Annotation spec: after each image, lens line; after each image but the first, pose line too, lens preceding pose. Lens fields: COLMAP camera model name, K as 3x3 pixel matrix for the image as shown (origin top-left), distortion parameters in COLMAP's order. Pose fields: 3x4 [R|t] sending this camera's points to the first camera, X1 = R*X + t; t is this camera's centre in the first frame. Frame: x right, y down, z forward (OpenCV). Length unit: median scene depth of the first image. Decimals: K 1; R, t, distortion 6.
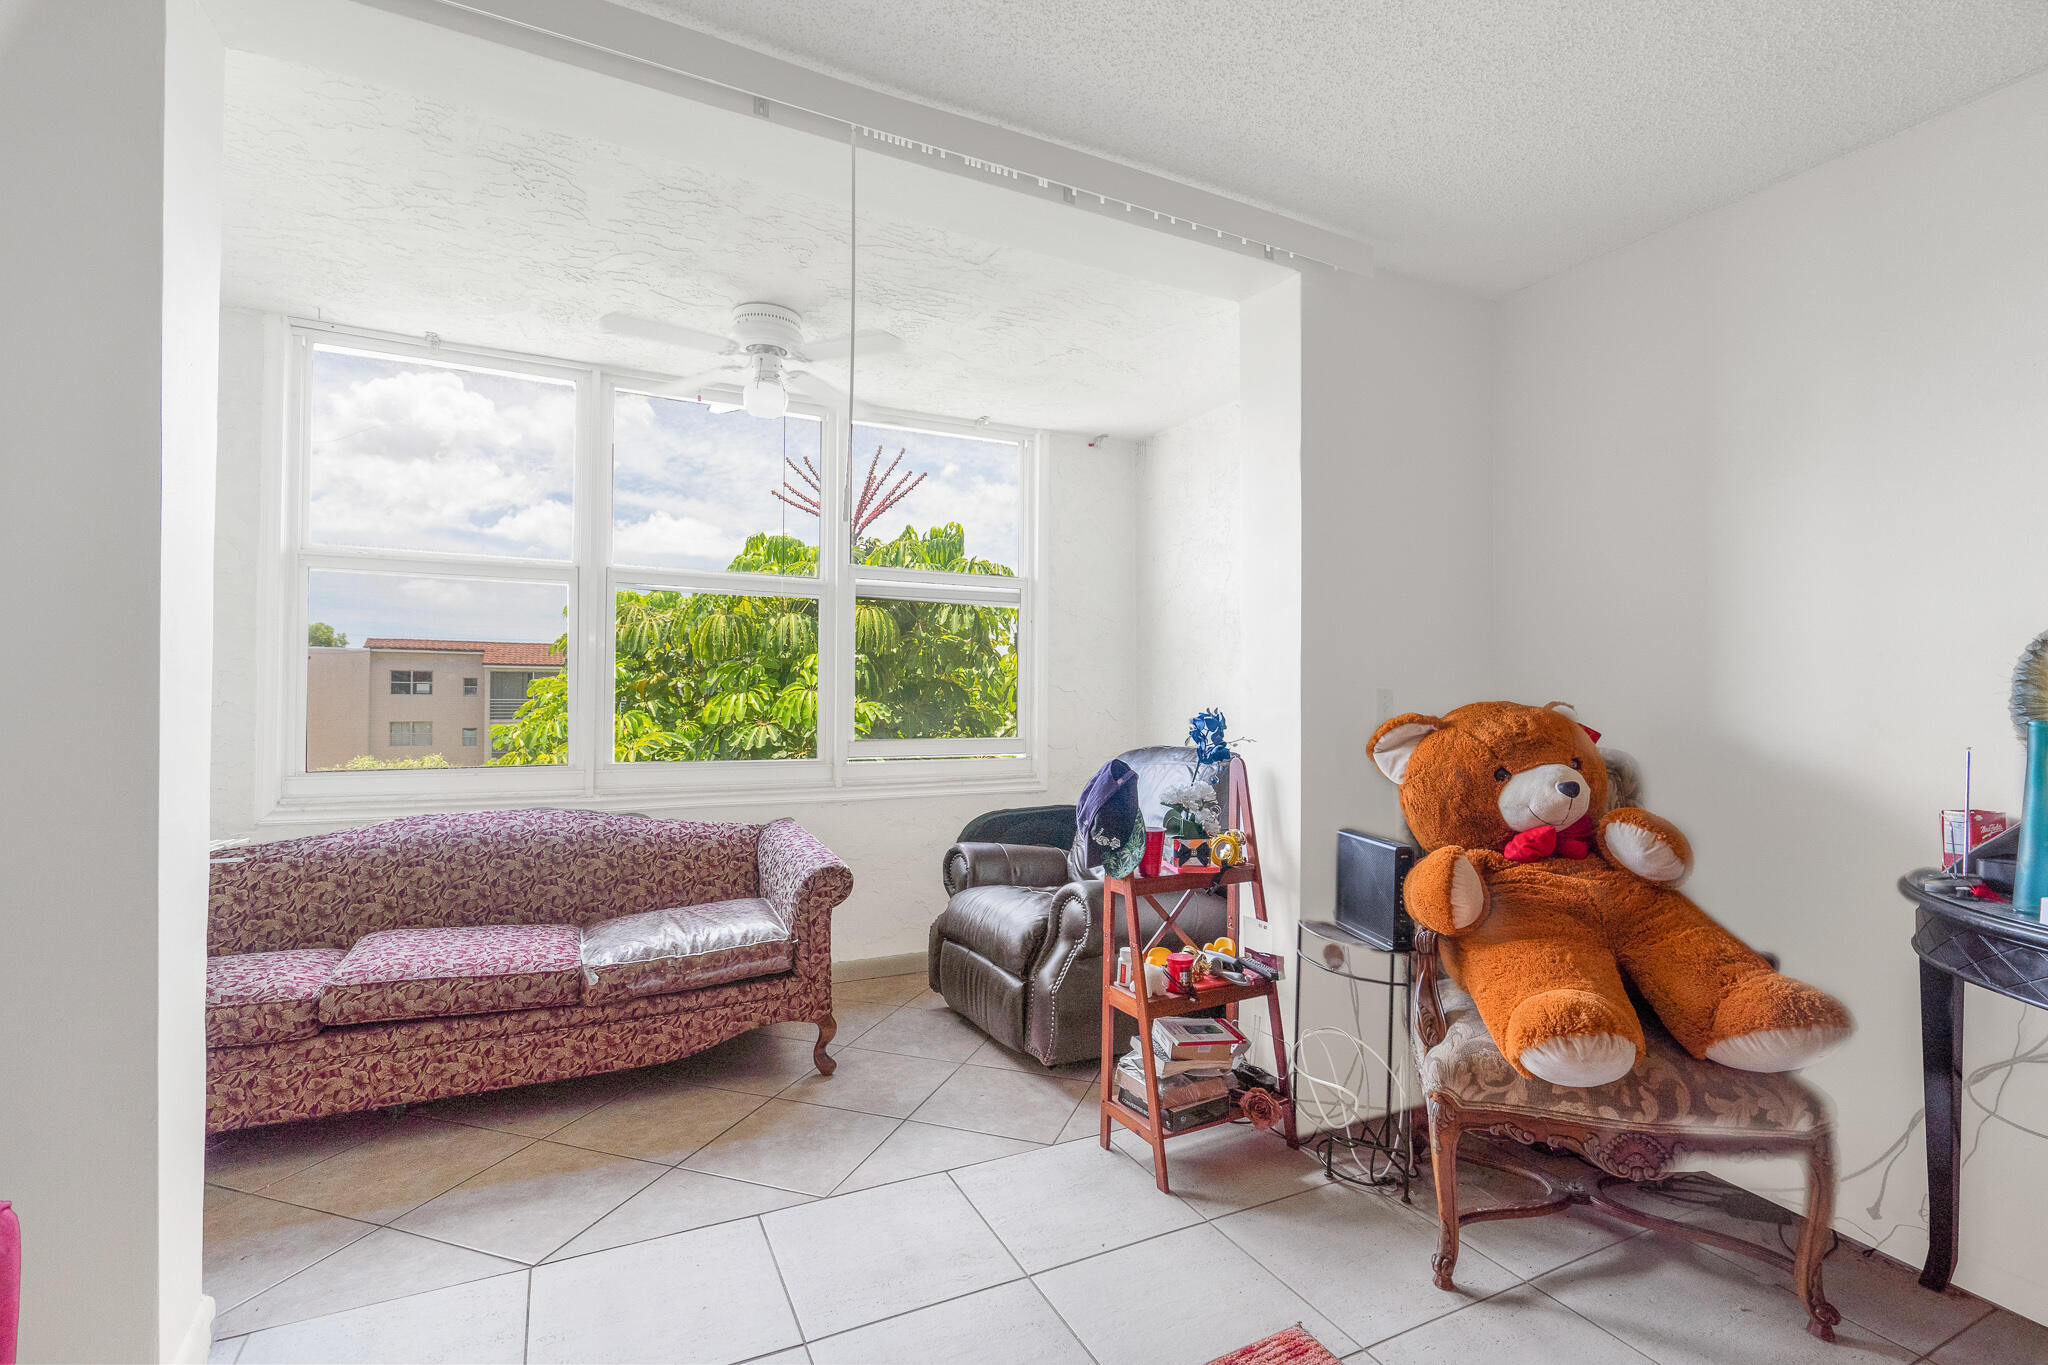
lens RADIAL K [[932.1, 0, 1027.9], [0, 932.1, 692.1], [0, 0, 1]] dist [-0.001833, 0.000003]
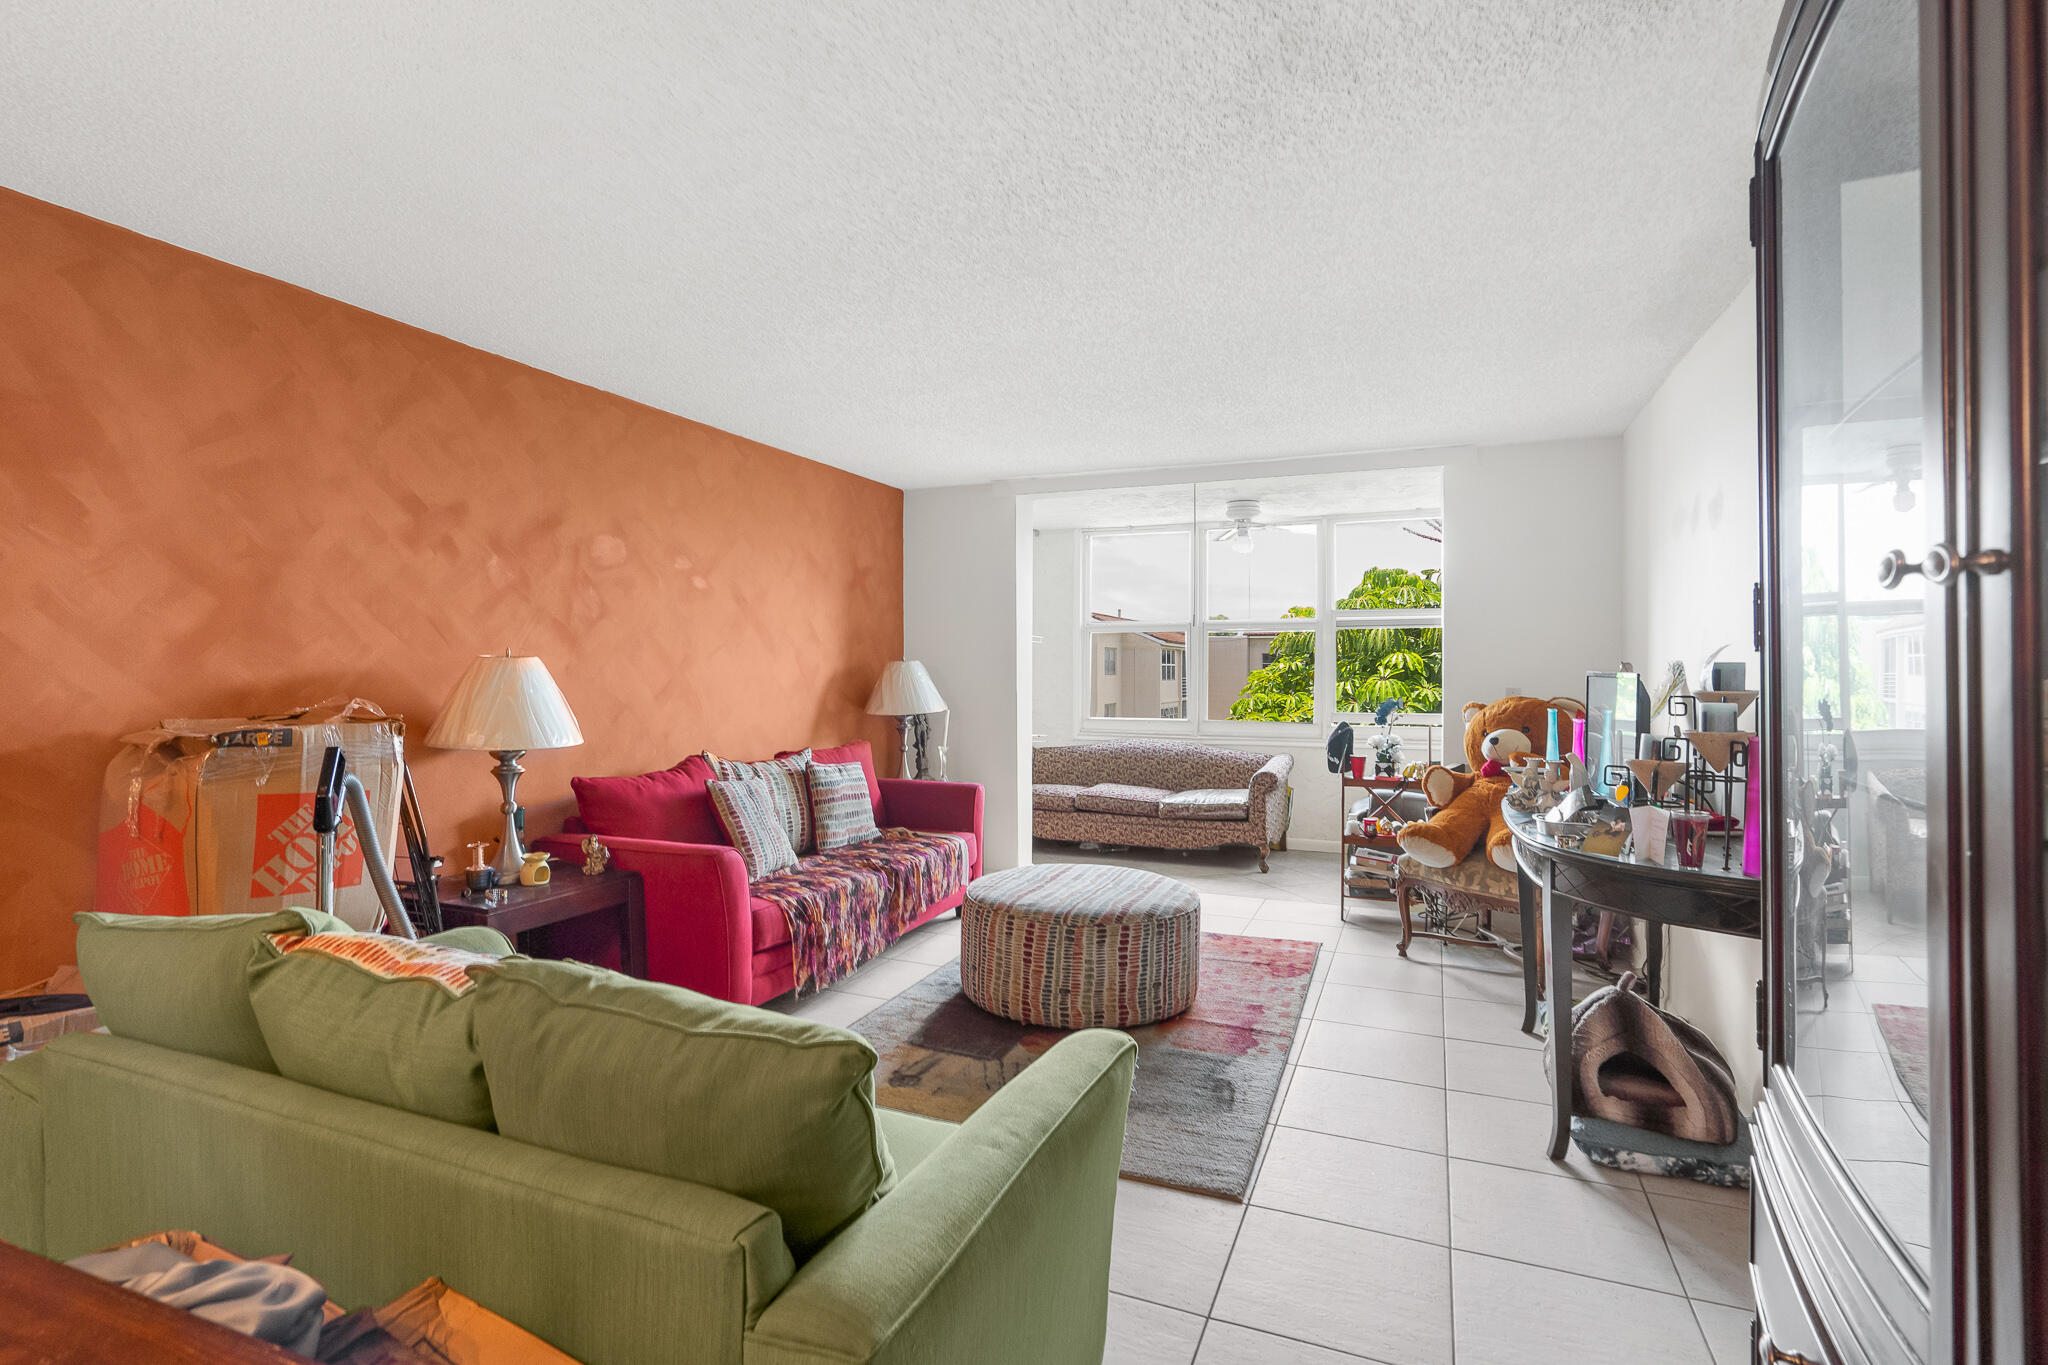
lens RADIAL K [[962.9, 0, 1031.1], [0, 962.9, 677.9], [0, 0, 1]] dist [0.001465, 0.000088]
pose [[0.651830, -0.006350, -0.758338, 1.217894], [0.014418, 0.999888, 0.004020, -0.041448], [0.758228, -0.013554, 0.651849, -0.886417]]
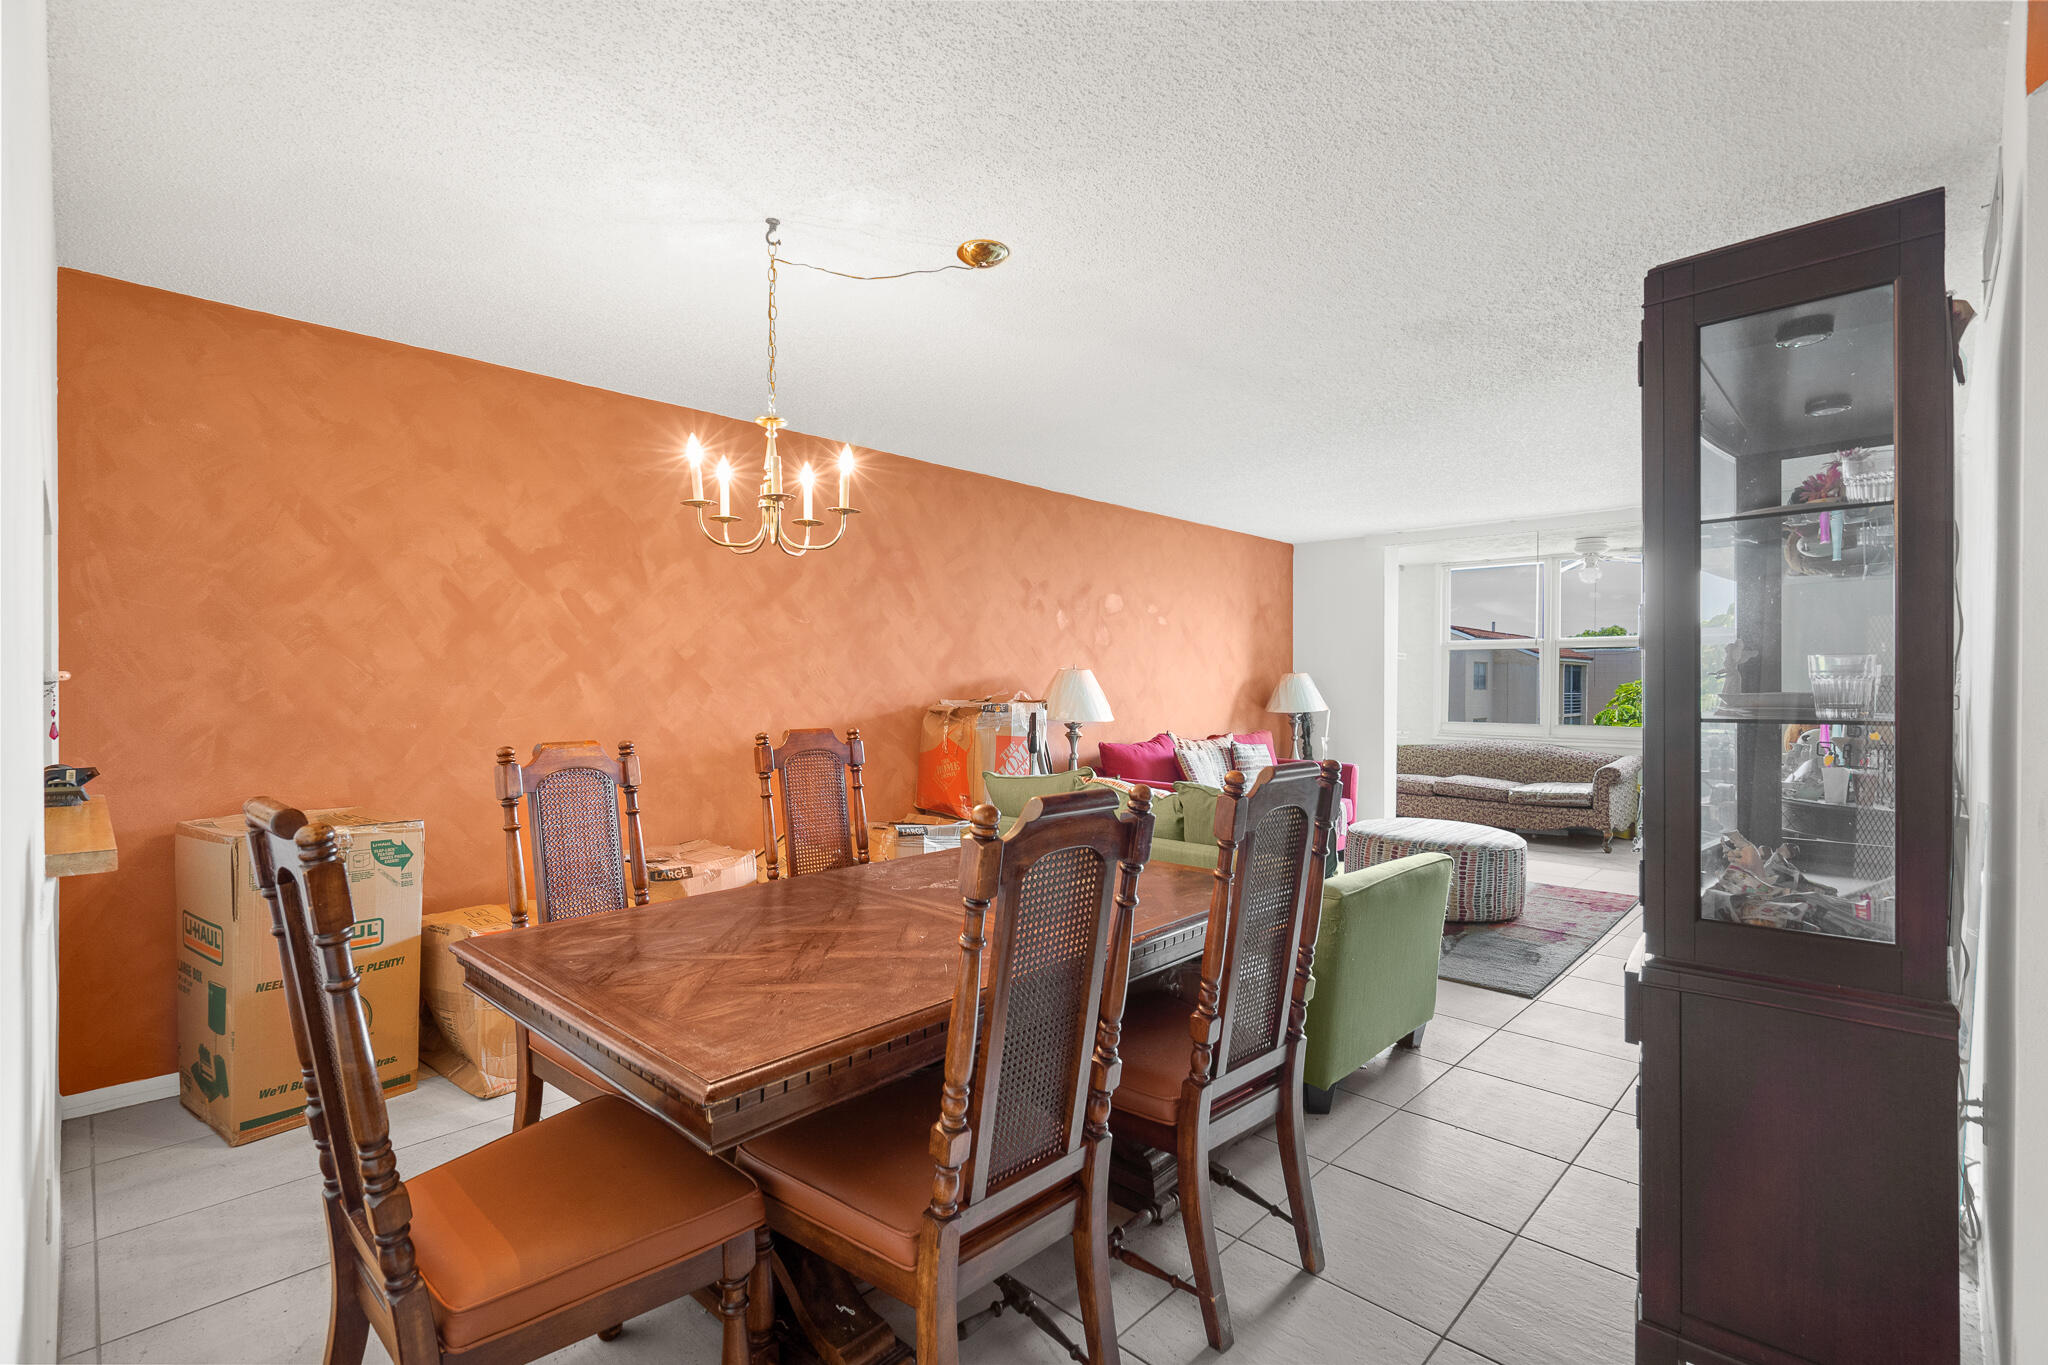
lens RADIAL K [[932.1, 0, 1027.9], [0, 932.1, 692.1], [0, 0, 1]] dist [-0.001833, 0.000003]
pose [[0.329547, -0.002930, -0.944135, 1.806299], [0.007220, 0.999974, -0.000583, -0.020857], [0.944112, -0.006625, 0.329560, -1.400739]]
